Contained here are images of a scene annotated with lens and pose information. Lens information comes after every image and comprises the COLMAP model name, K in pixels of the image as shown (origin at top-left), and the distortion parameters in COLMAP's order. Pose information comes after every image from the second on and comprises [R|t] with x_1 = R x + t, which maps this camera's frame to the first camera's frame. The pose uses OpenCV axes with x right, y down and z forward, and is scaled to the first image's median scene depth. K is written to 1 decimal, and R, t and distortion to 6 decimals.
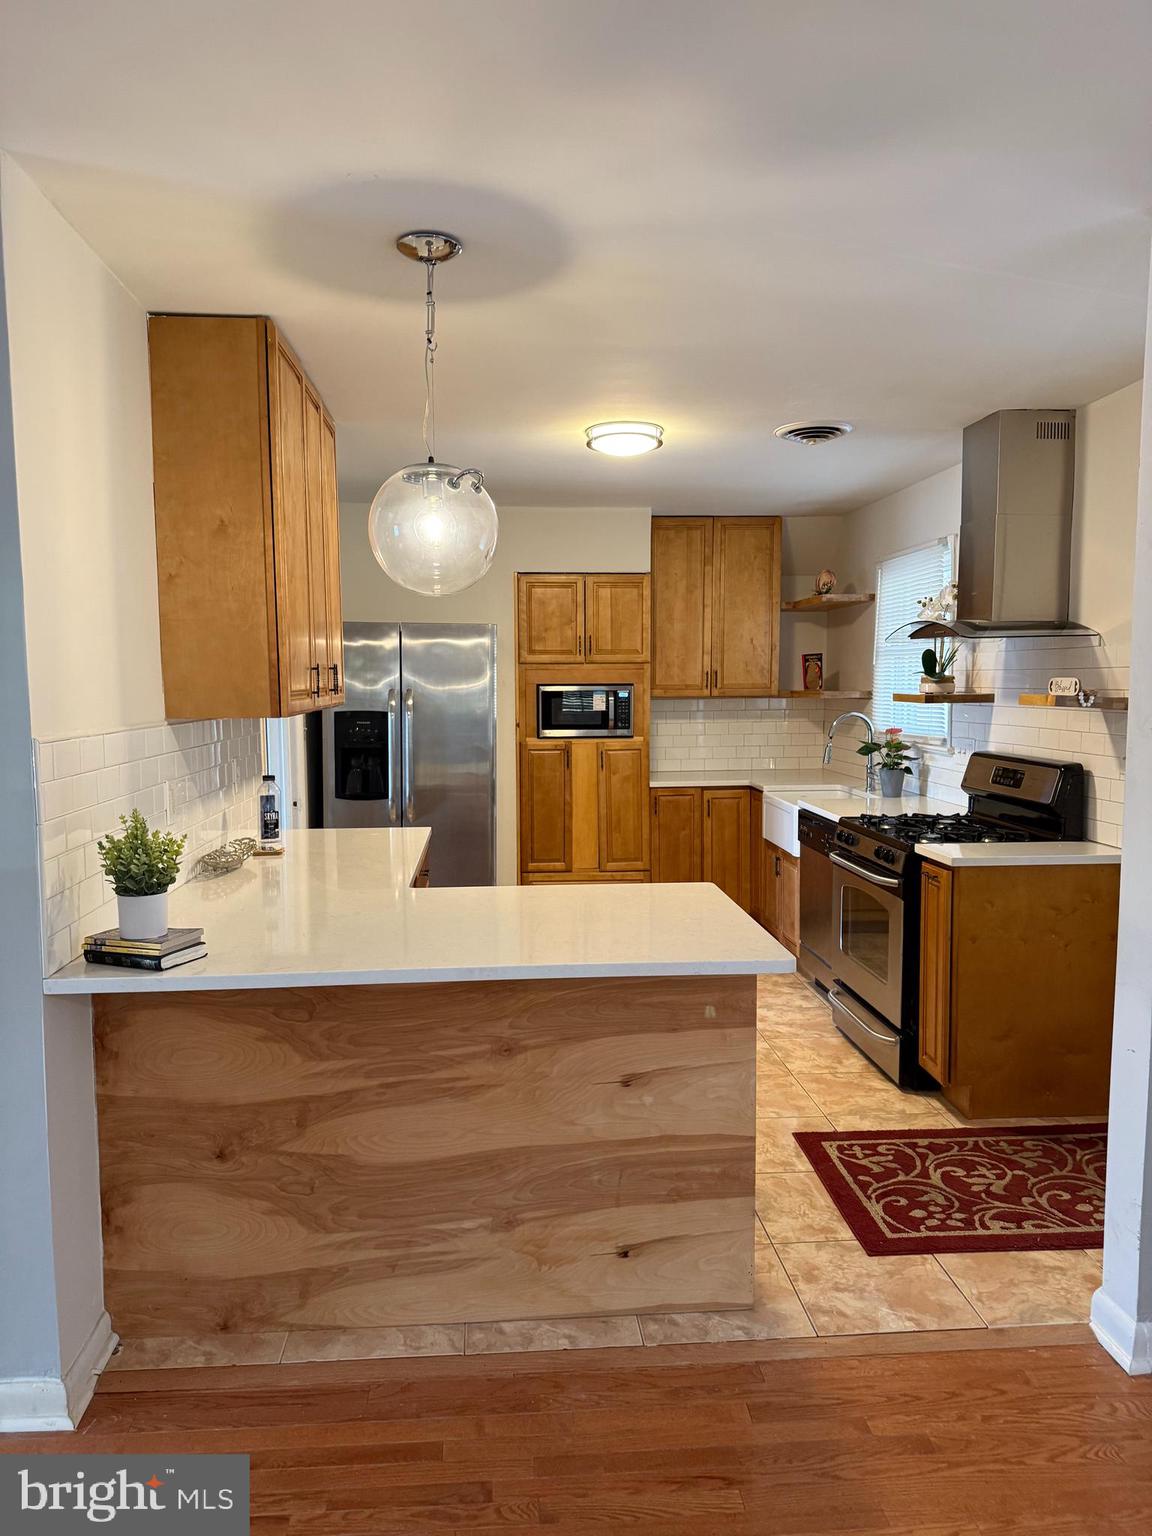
lens RADIAL K [[1095.3, 0, 575.2], [0, 1095.3, 769.5], [0, 0, 1]] dist [0.014341, -0.022433]
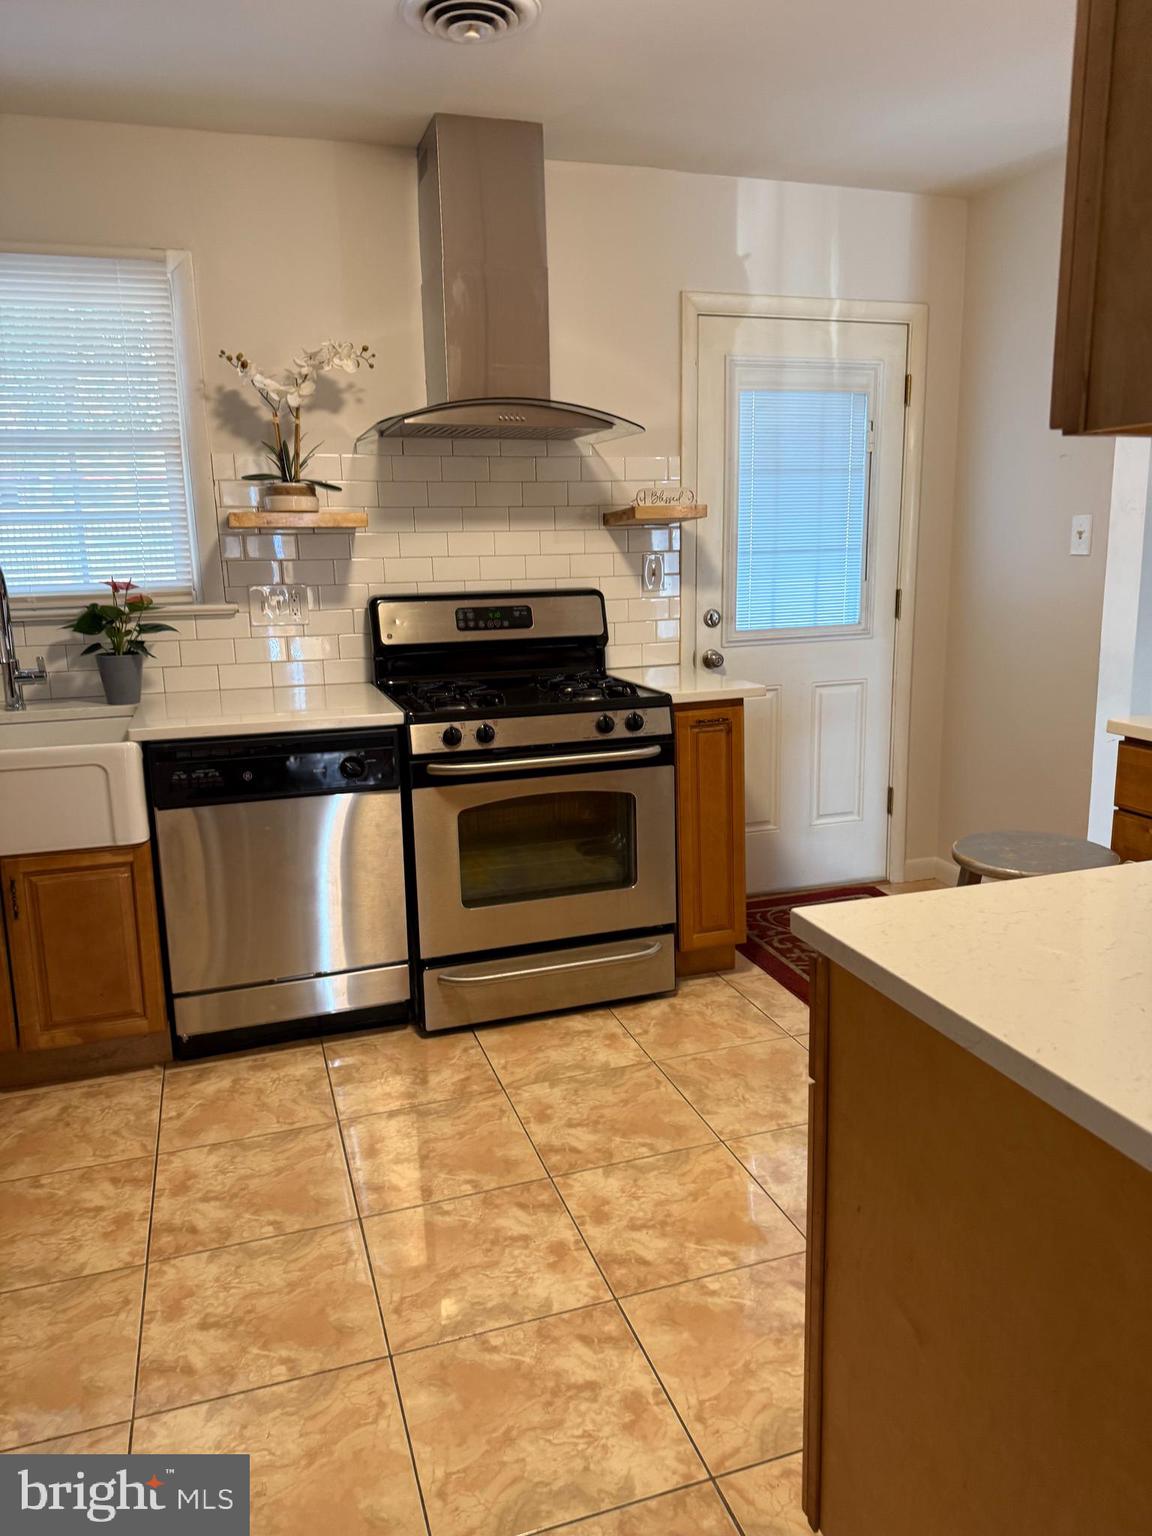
lens RADIAL K [[1095.3, 0, 576.2], [0, 1095.3, 766.2], [0, 0, 1]] dist [0.014341, -0.022433]
pose [[-0.236101, -0.196106, 0.951735, -0.420321], [0.106856, 0.968245, 0.226016, -0.065808], [-0.965836, 0.155061, -0.207648, 1.175607]]
